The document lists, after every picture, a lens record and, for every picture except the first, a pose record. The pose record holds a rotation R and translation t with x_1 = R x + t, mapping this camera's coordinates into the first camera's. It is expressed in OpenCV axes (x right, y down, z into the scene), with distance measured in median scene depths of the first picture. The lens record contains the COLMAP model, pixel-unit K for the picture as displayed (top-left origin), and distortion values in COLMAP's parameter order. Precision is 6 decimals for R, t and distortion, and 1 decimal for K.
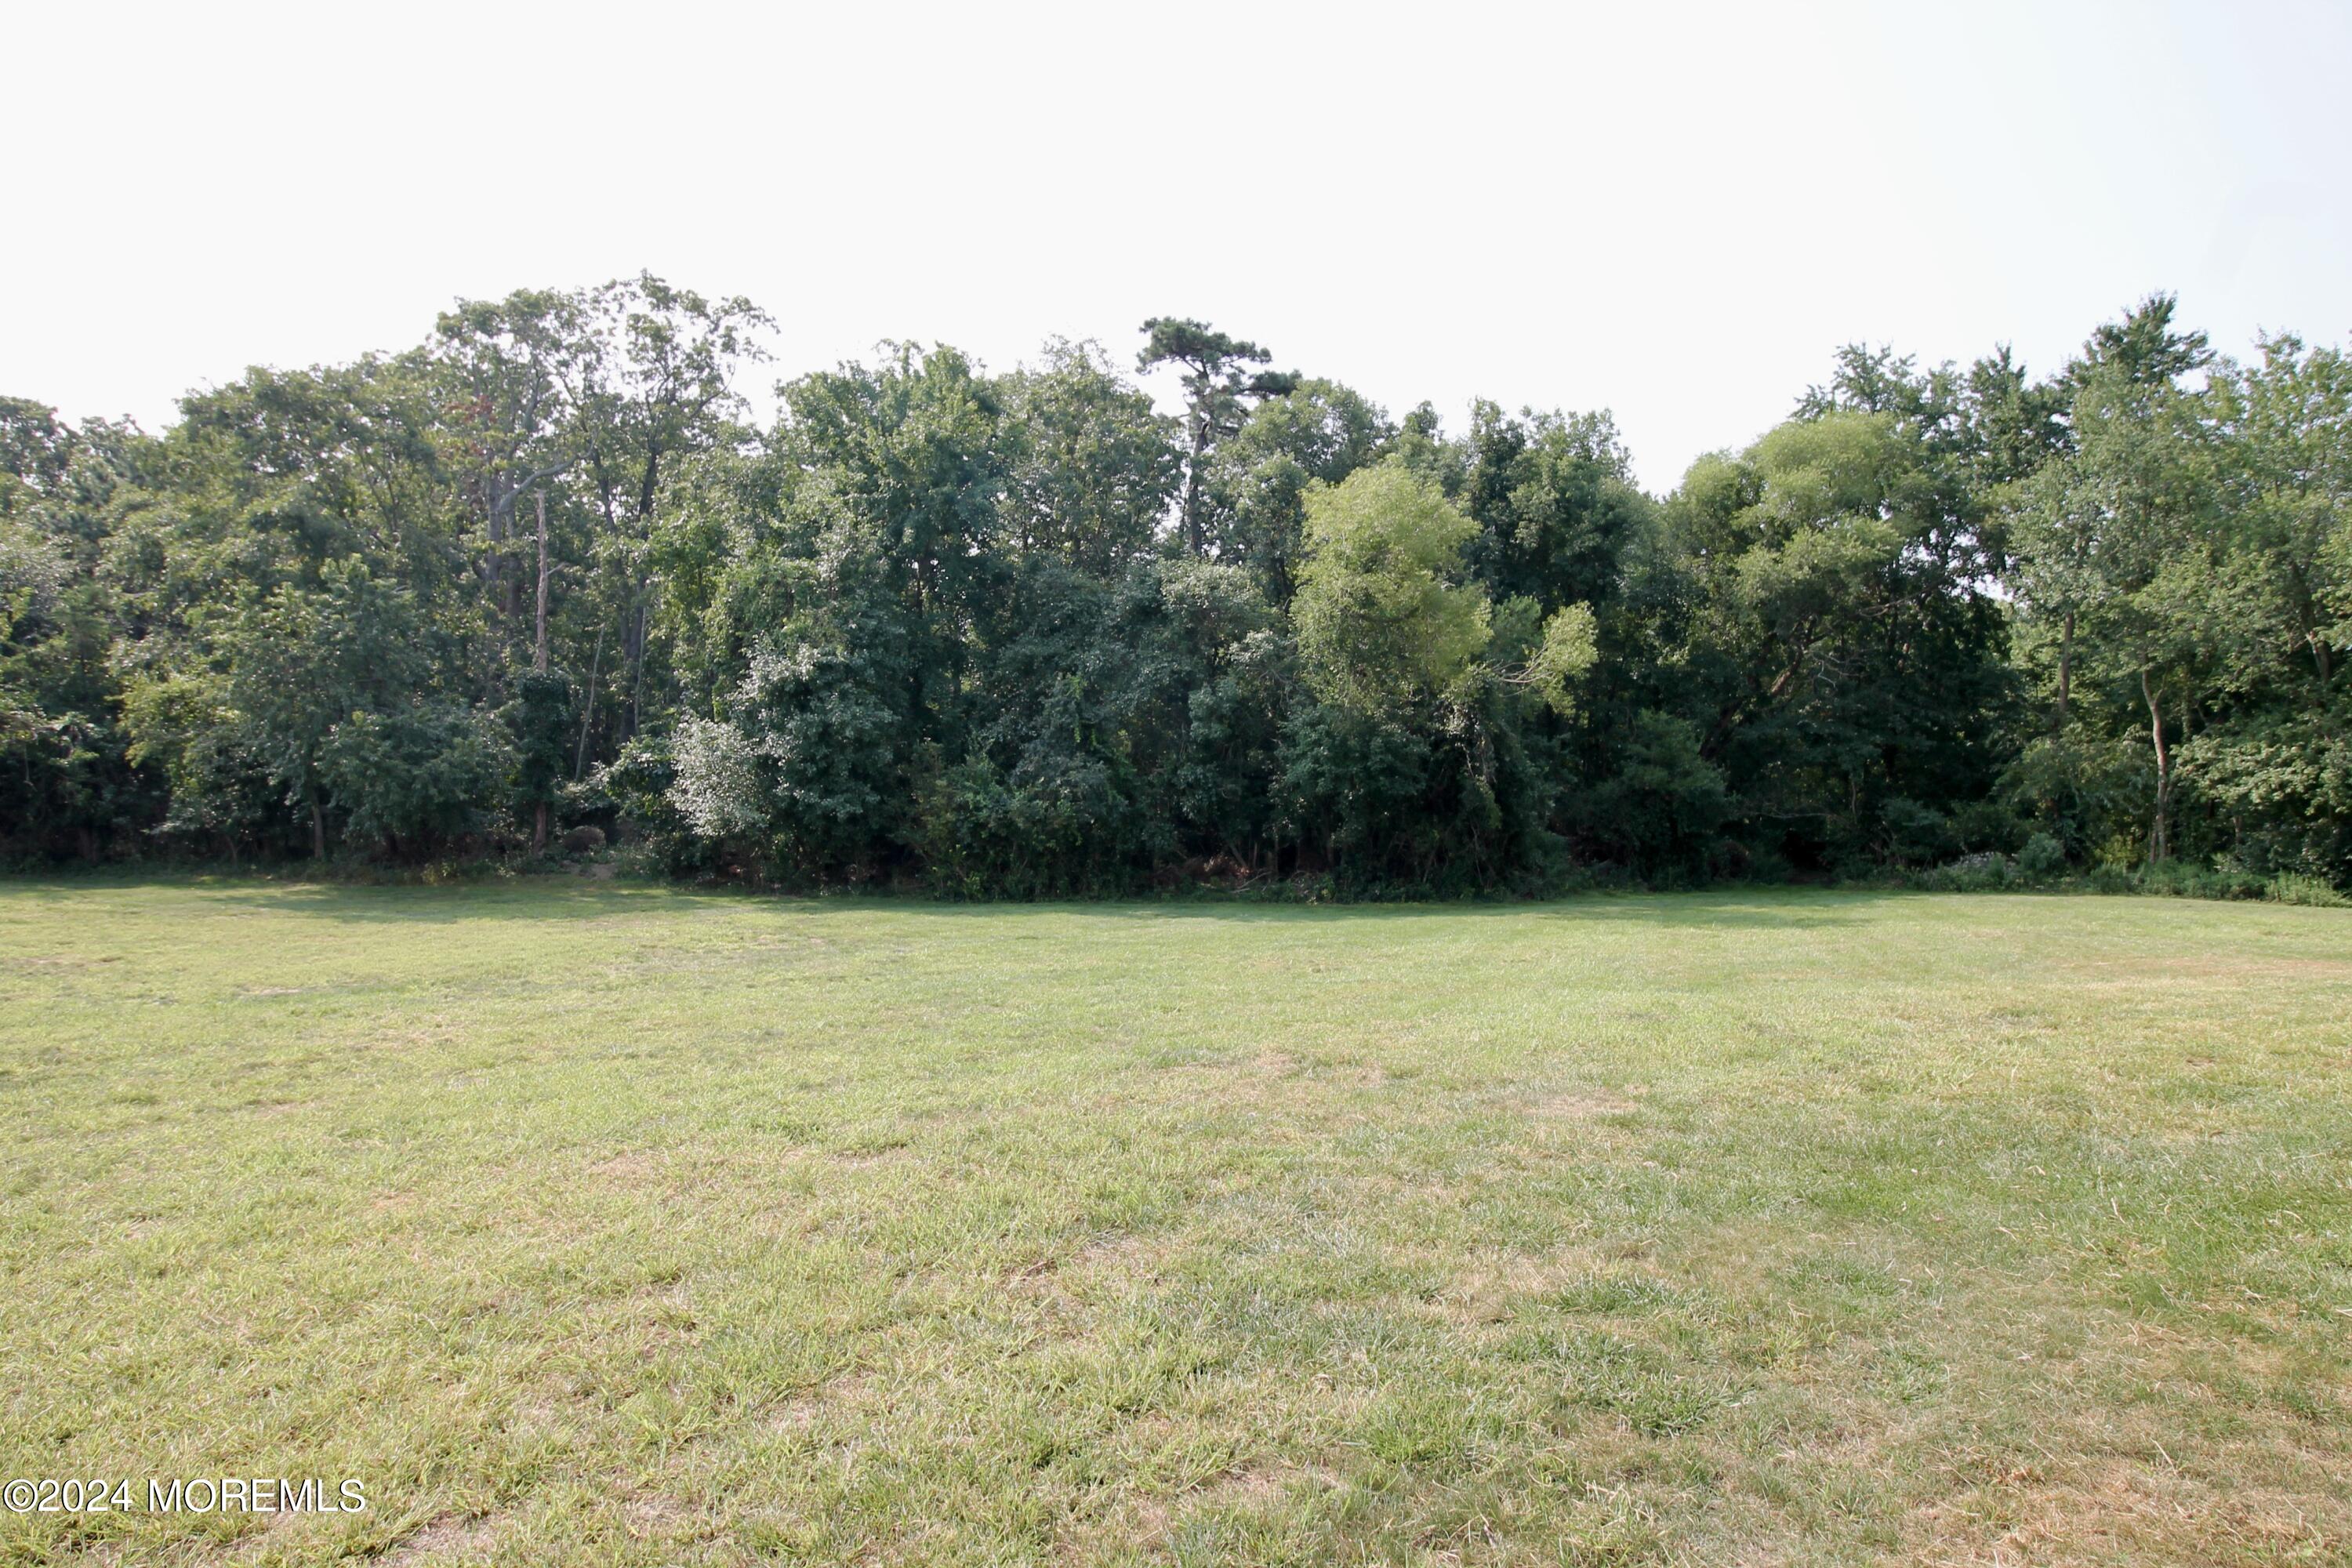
lens RADIAL K [[1367.2, 0, 1181.5], [0, 1367.2, 745.9], [0, 0, 1]] dist [-0.005267, -0.007904]
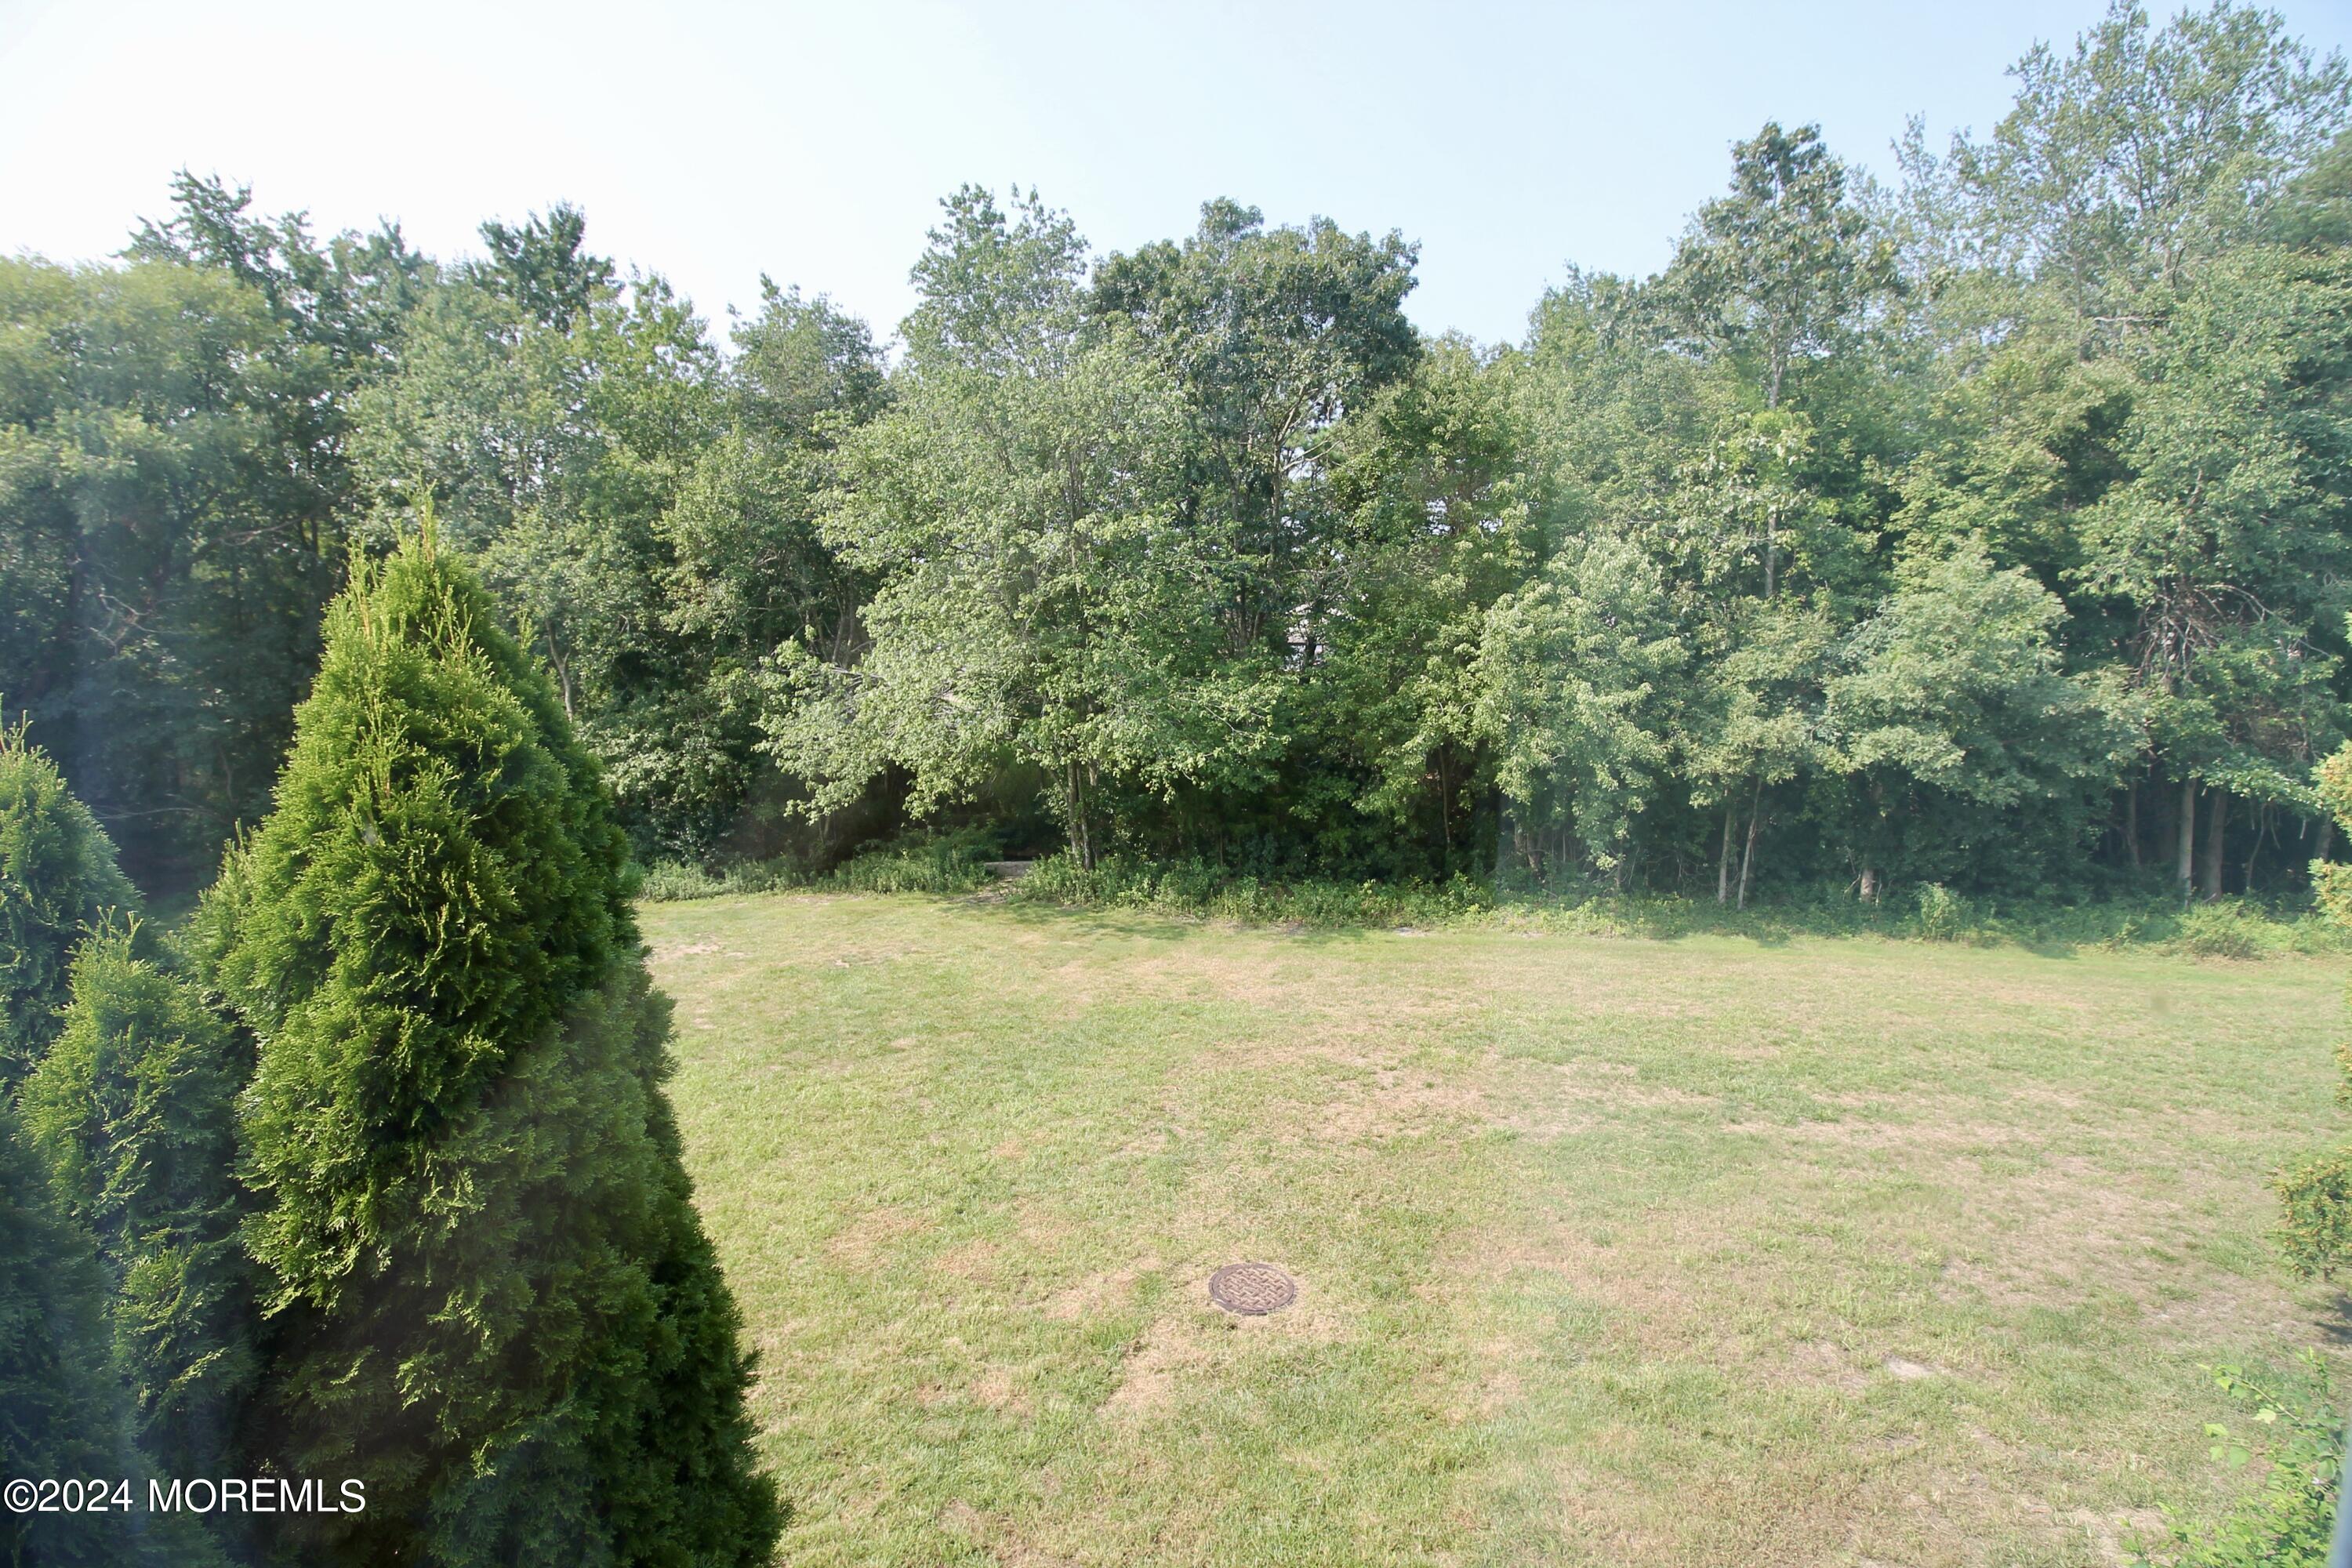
lens RADIAL K [[1101.6, 0, 1191.1], [0, 1101.6, 768.9], [0, 0, 1]] dist [-0.005987, -0.010772]
pose [[0.583105, -0.108707, 0.805091, 0.384832], [-0.012018, 0.989744, 0.142344, -0.079955], [-0.812308, -0.092677, 0.575818, 0.237439]]
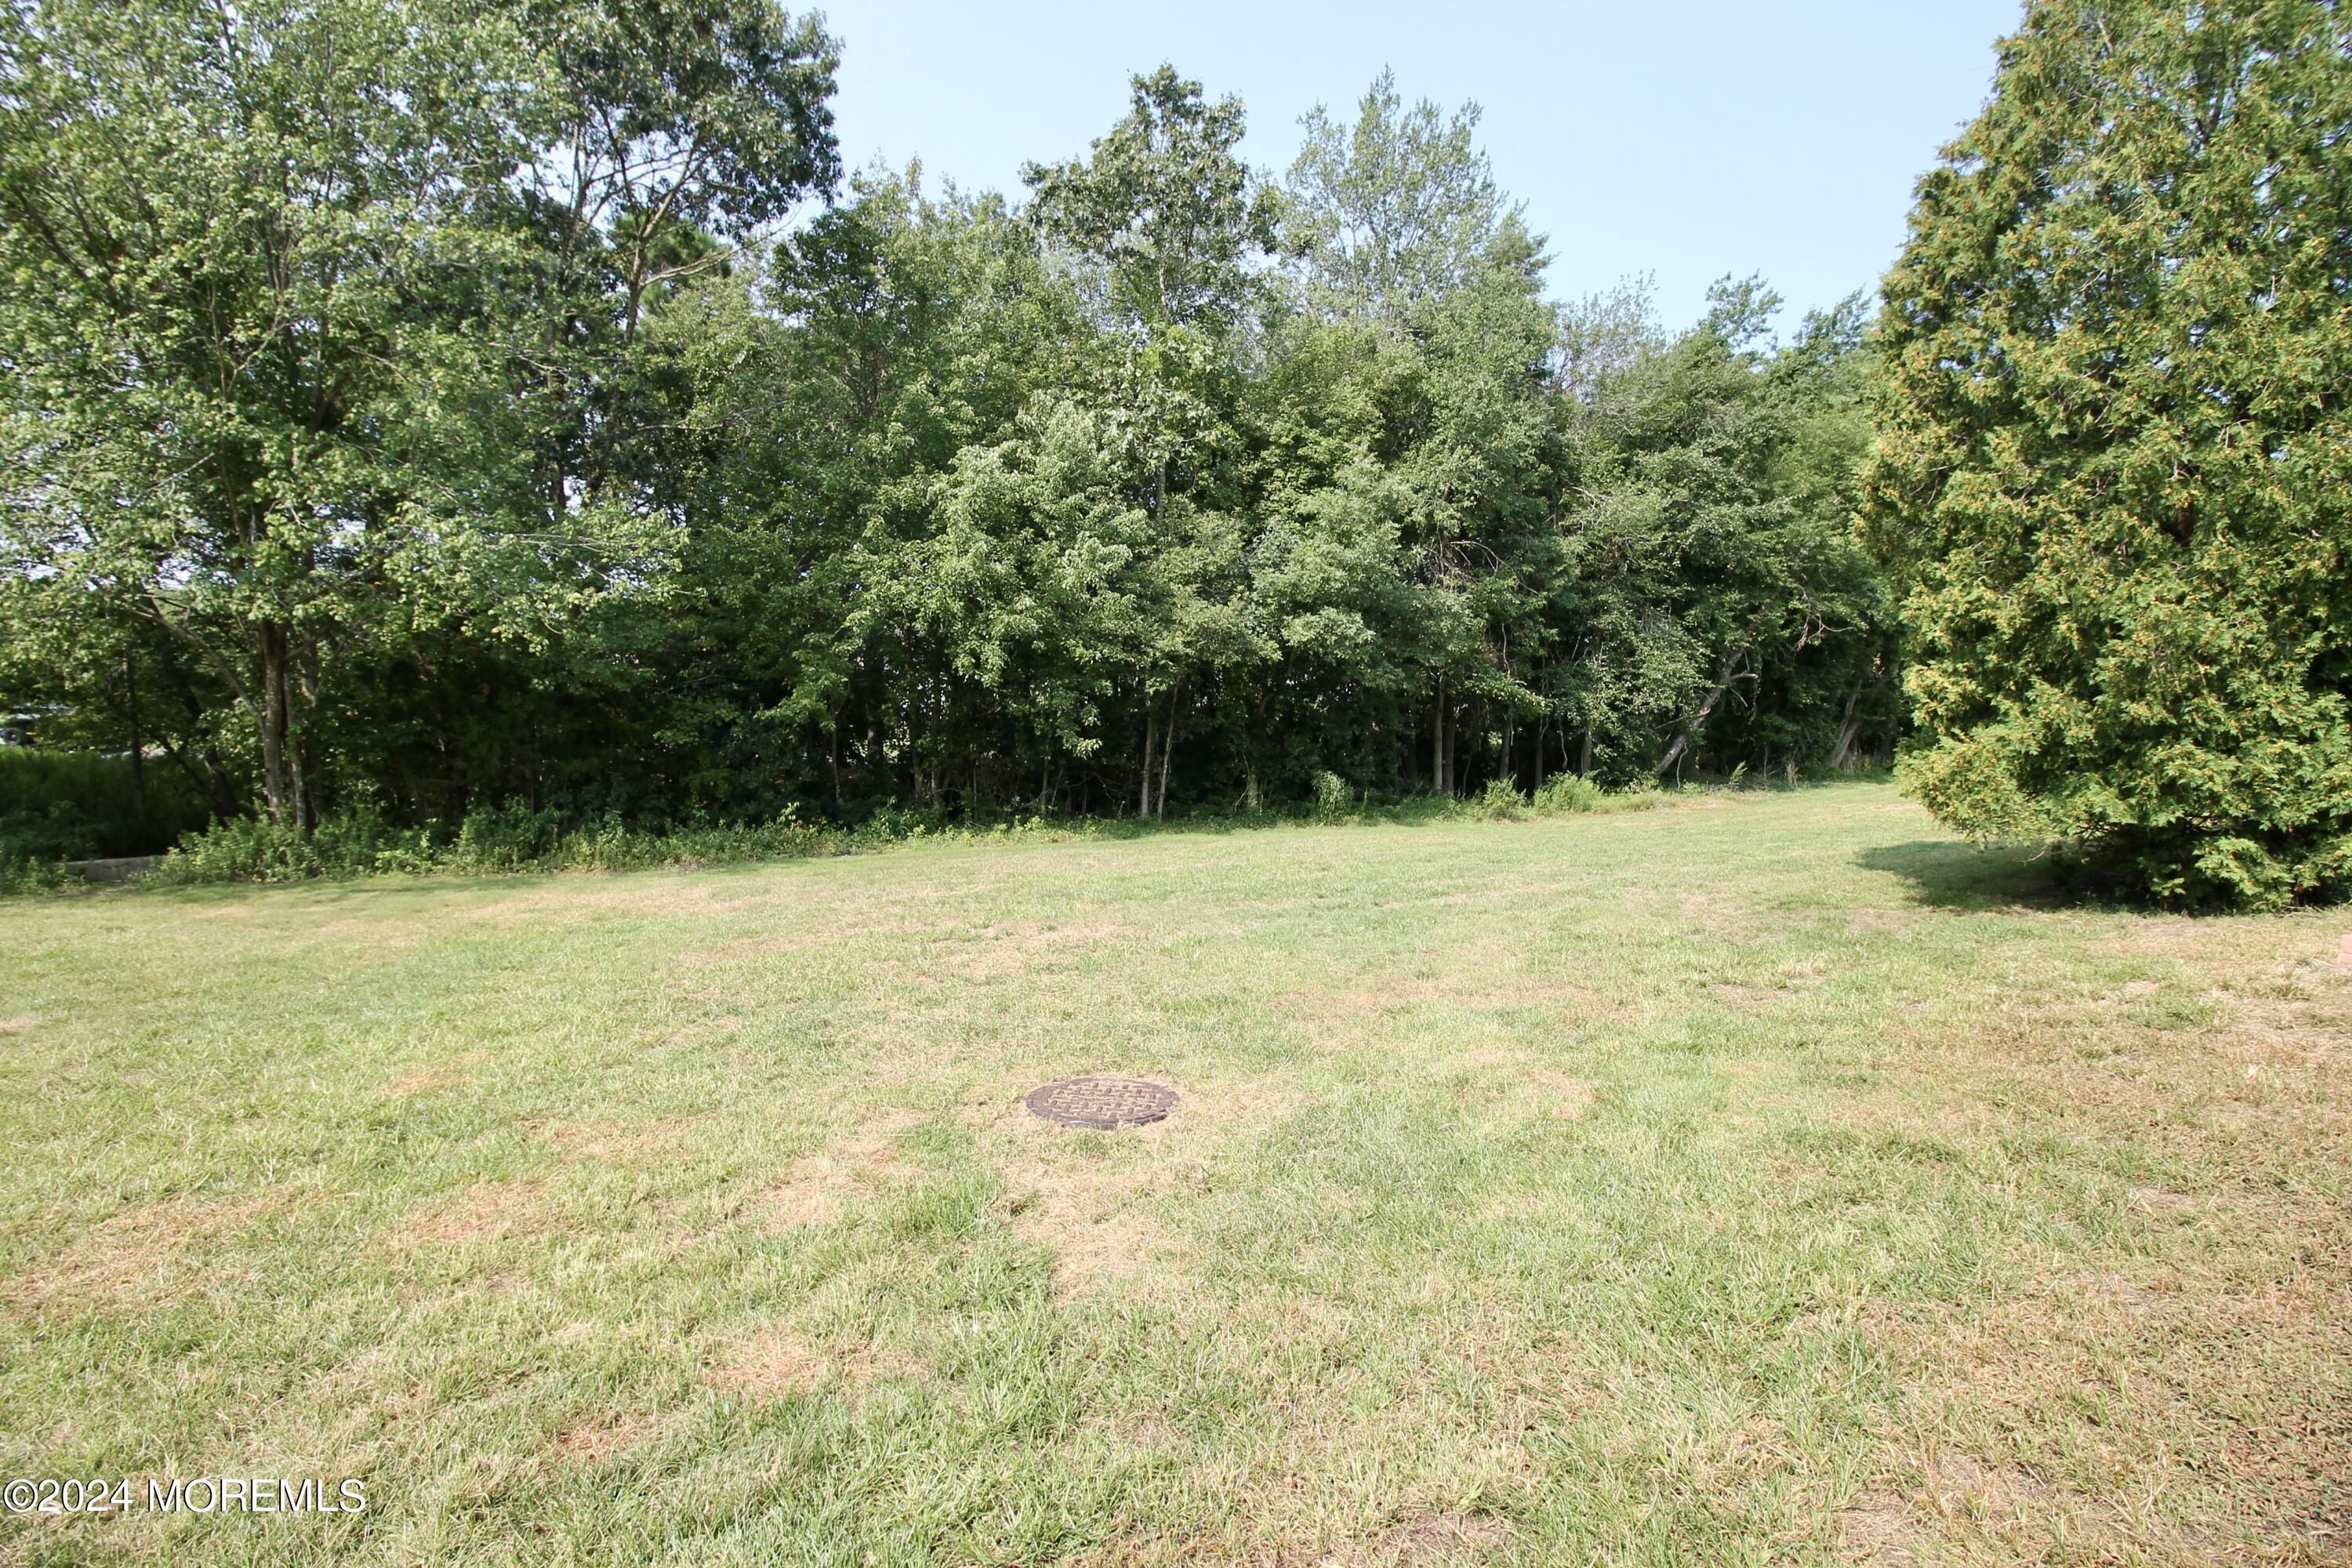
lens RADIAL K [[1101.6, 0, 1191.5], [0, 1101.6, 753.8], [0, 0, 1]] dist [-0.005987, -0.010772]
pose [[-0.077613, -0.036889, 0.996301, 0.433999], [-0.042978, 0.998510, 0.033623, 0.017552], [-0.996057, -0.040209, -0.079083, 0.361884]]
